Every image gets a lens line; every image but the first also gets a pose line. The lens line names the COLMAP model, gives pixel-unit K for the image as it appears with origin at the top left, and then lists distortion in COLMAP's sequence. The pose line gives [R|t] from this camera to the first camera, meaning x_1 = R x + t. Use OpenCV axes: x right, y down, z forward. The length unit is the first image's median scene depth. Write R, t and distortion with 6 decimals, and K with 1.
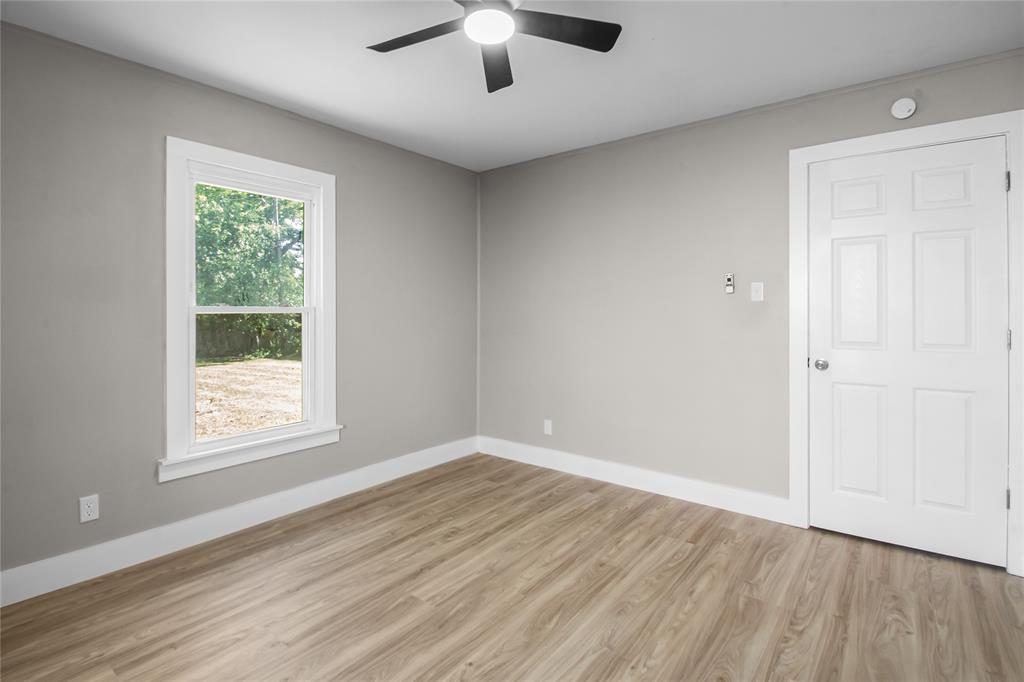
lens RADIAL K [[480.4, 0, 514.2], [0, 480.4, 312.7], [0, 0, 1]] dist [0.001945, -0.011502]
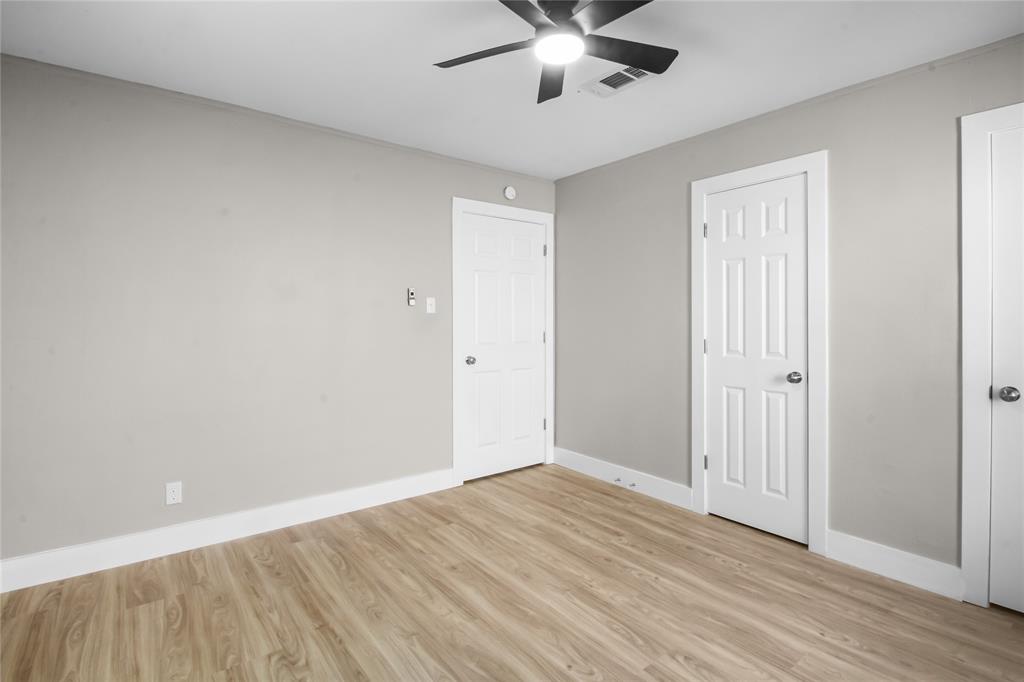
lens RADIAL K [[503.1, 0, 513.7], [0, 503.1, 321.4], [0, 0, 1]] dist [-0.017042, -0.000332]
pose [[0.238955, -0.000848, 0.971030, -0.736575], [0.001170, 0.999999, 0.000585, -0.005530], [-0.971030, 0.000996, 0.238956, 0.545719]]
